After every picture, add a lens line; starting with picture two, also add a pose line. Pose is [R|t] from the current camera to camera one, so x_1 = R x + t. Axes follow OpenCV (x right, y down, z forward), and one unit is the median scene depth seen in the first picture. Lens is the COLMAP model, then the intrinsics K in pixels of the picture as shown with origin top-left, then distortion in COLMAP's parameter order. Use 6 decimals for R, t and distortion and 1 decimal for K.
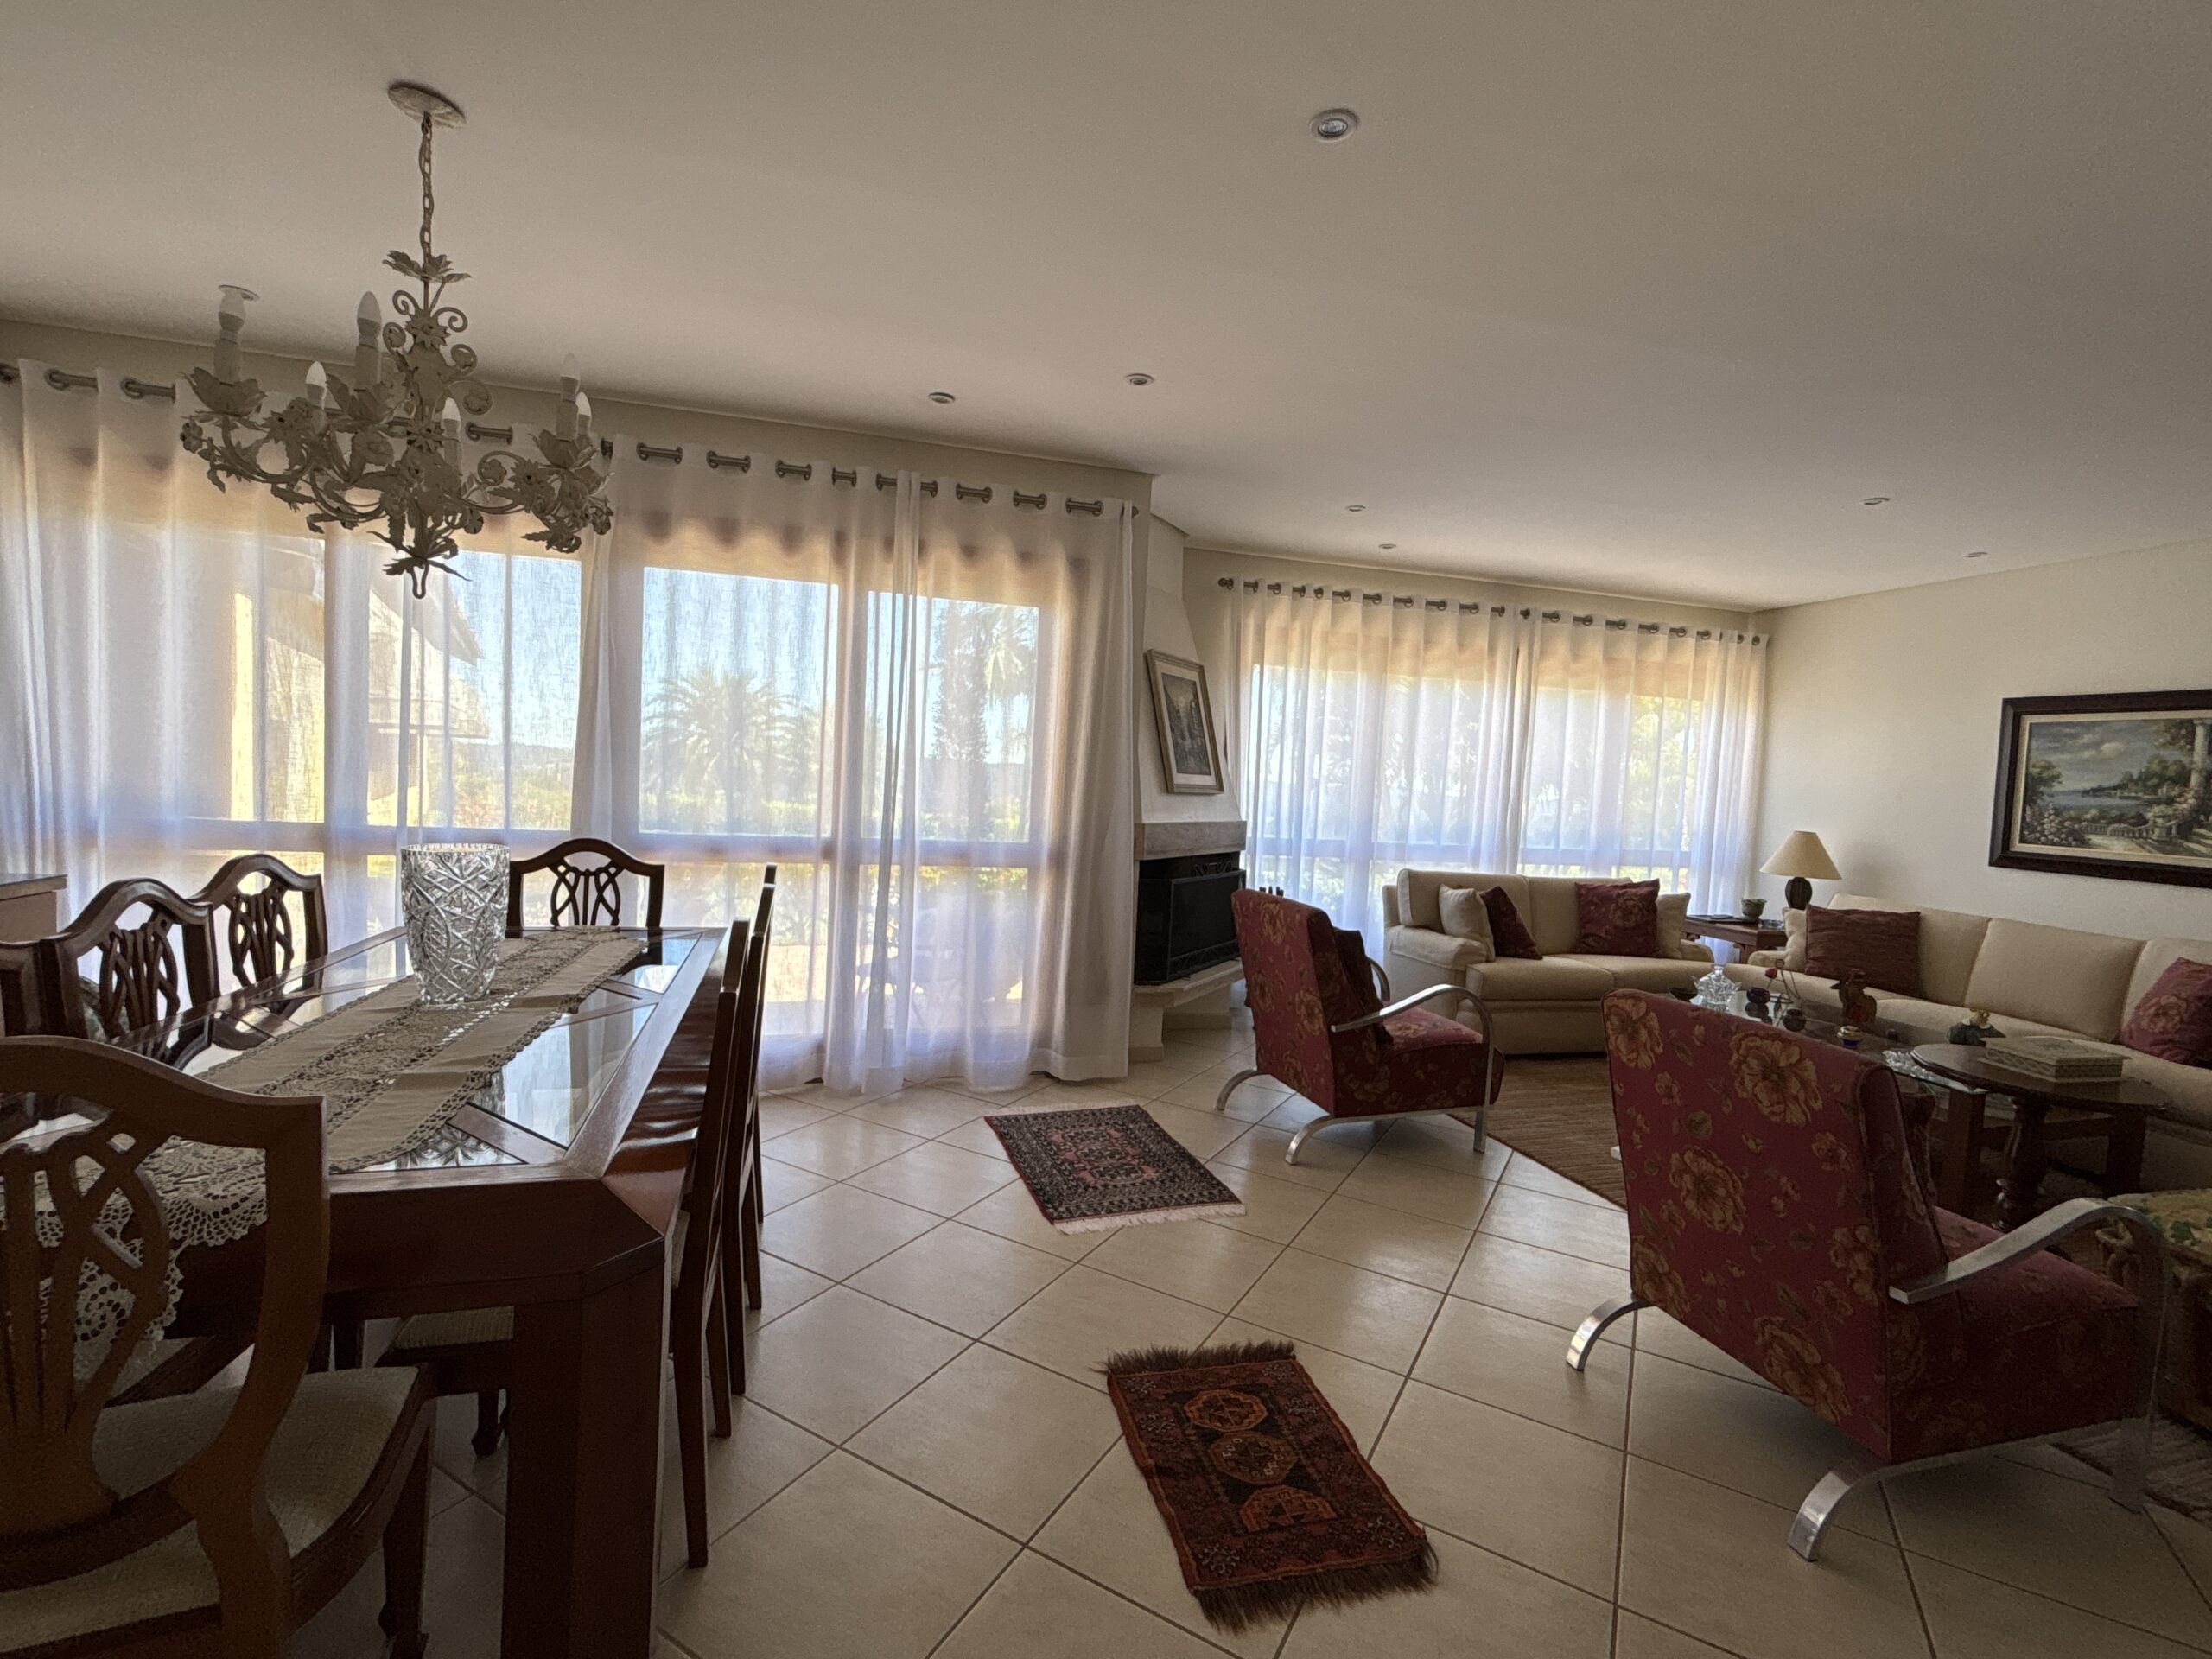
lens RADIAL K [[1020.7, 0, 1106.2], [0, 1020.7, 828.6], [0, 0, 1]] dist [-0.018574, -0.000321]
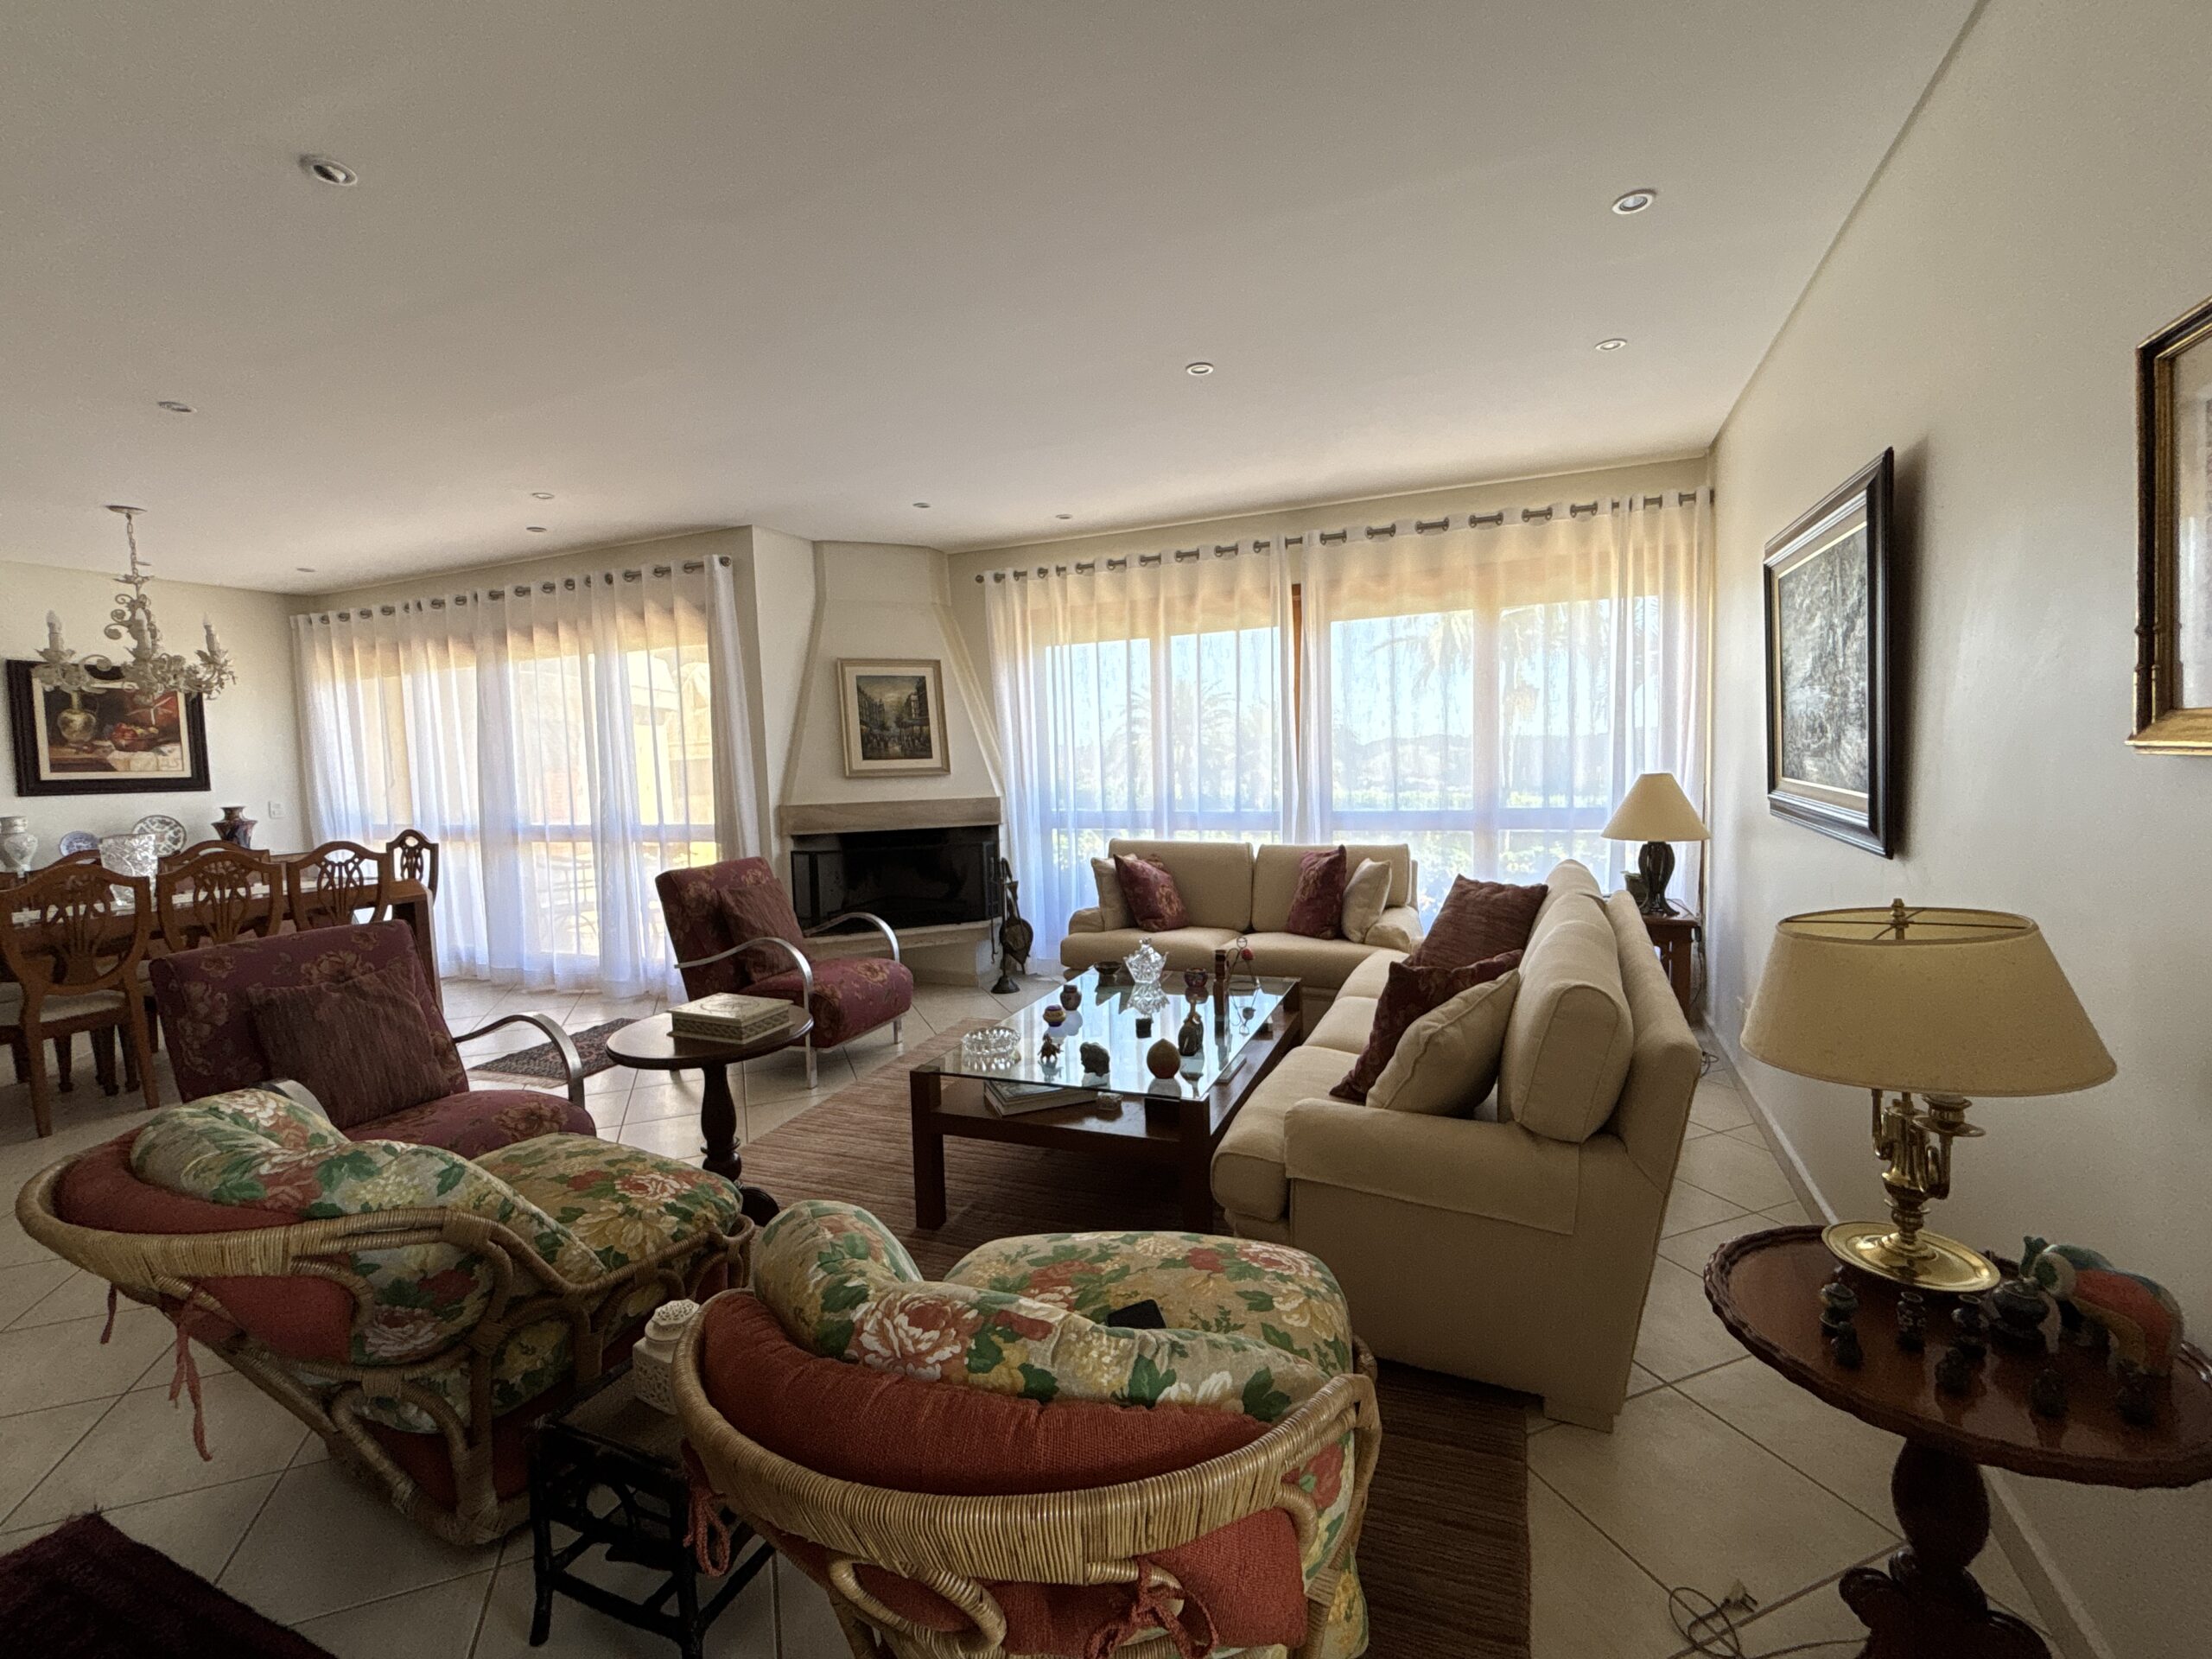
lens RADIAL K [[1020.7, 0, 1111.5], [0, 1020.7, 826.1], [0, 0, 1]] dist [-0.018574, -0.000321]
pose [[0.768258, -0.028037, -0.639526, 0.984158], [0.034699, 0.999396, -0.002130, 0.032088], [0.639199, -0.020554, 0.768766, 0.267848]]
